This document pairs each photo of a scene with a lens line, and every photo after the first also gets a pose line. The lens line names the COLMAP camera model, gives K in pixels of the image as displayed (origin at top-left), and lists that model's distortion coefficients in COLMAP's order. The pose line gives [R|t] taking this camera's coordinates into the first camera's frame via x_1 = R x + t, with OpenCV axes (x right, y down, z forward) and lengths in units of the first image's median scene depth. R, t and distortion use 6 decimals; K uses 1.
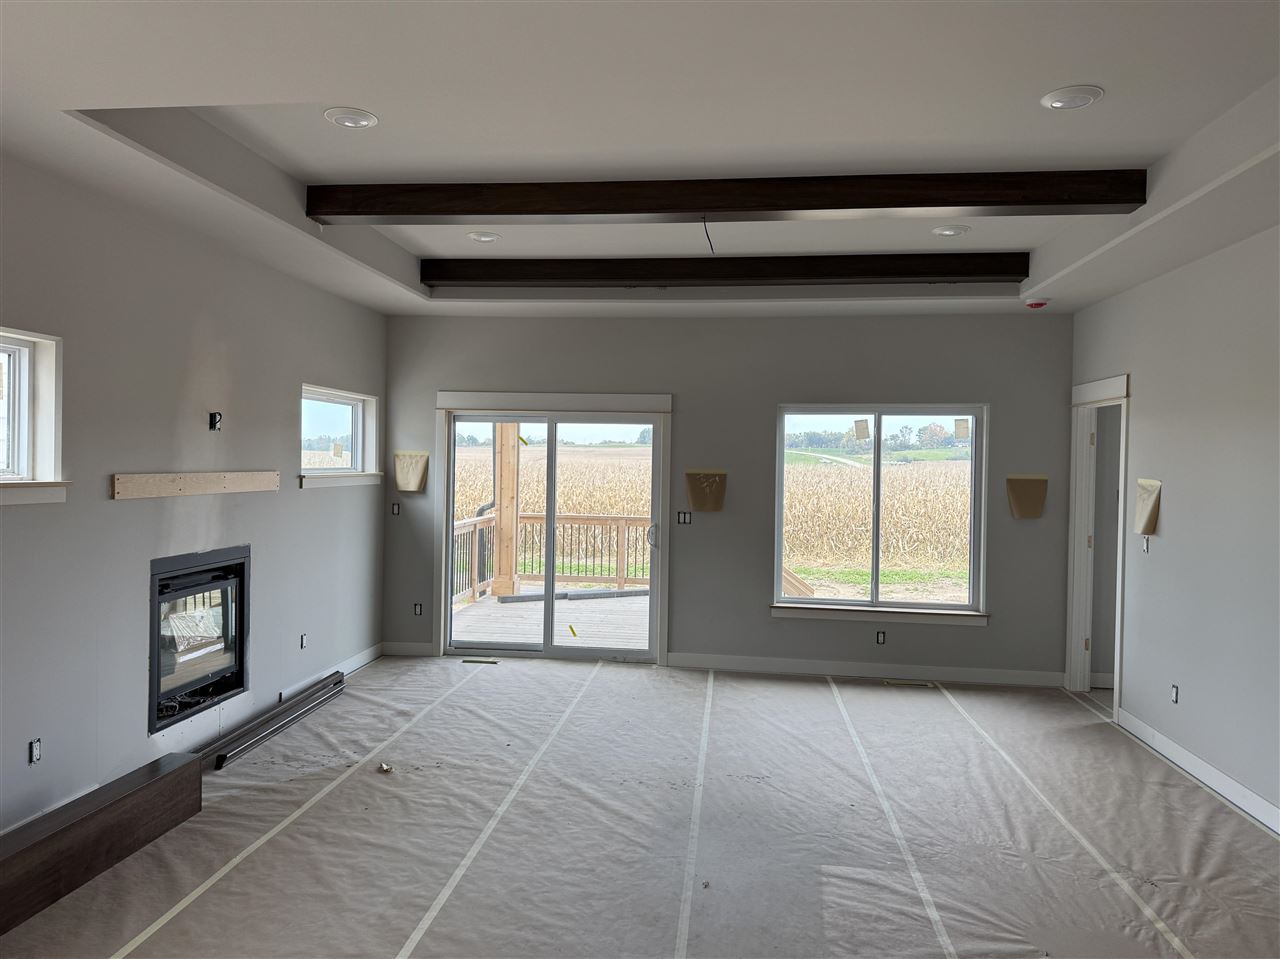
lens RADIAL K [[903.9, 0, 645.2], [0, 903.9, 483.9], [0, 0, 1]] dist [0.050970, -0.065293]
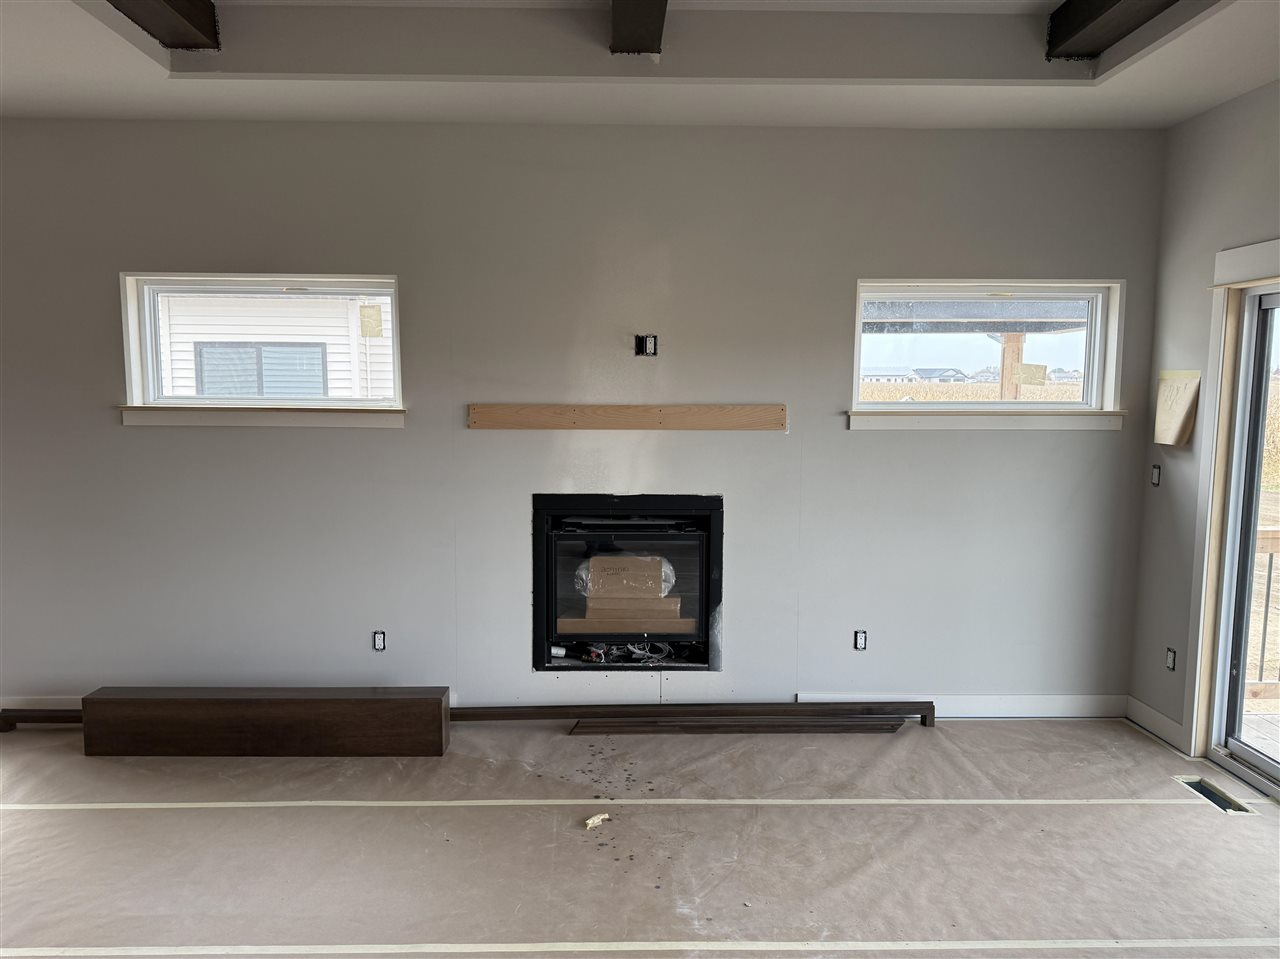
lens RADIAL K [[903.9, 0, 631.1], [0, 903.9, 483.5], [0, 0, 1]] dist [0.050970, -0.065293]
pose [[0.116833, 0.095127, -0.988585, 0.347249], [-0.024281, 0.995378, 0.092911, -0.016340], [0.992855, 0.013149, 0.118603, 0.821701]]
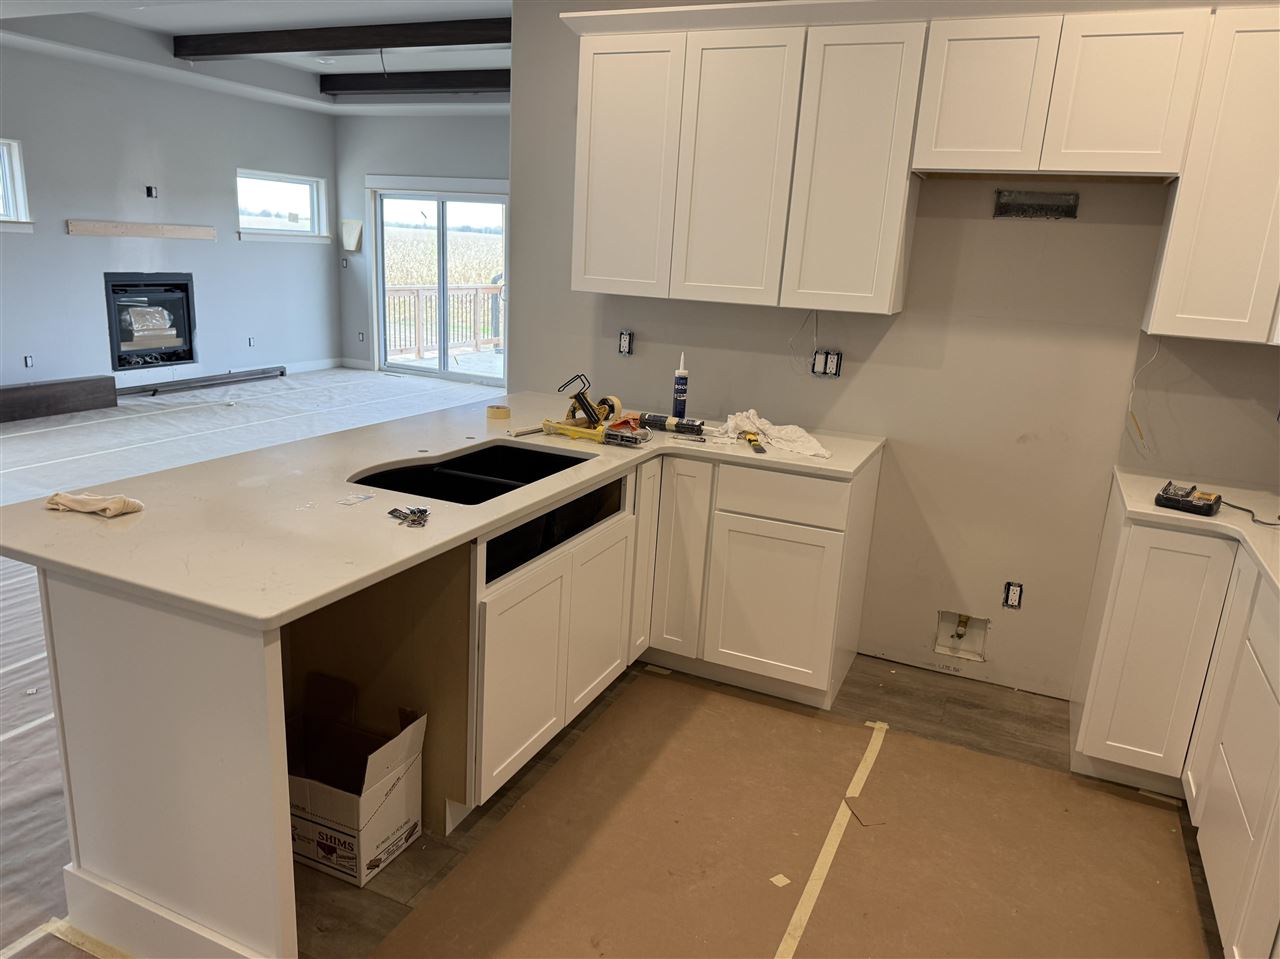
lens RADIAL K [[903.9, 0, 609.1], [0, 903.9, 494.0], [0, 0, 1]] dist [0.050970, -0.065293]
pose [[0.937303, 0.124482, -0.325526, 0.841051], [-0.045993, 0.970048, 0.238519, 0.027015], [0.345468, -0.208593, 0.914954, -0.313323]]
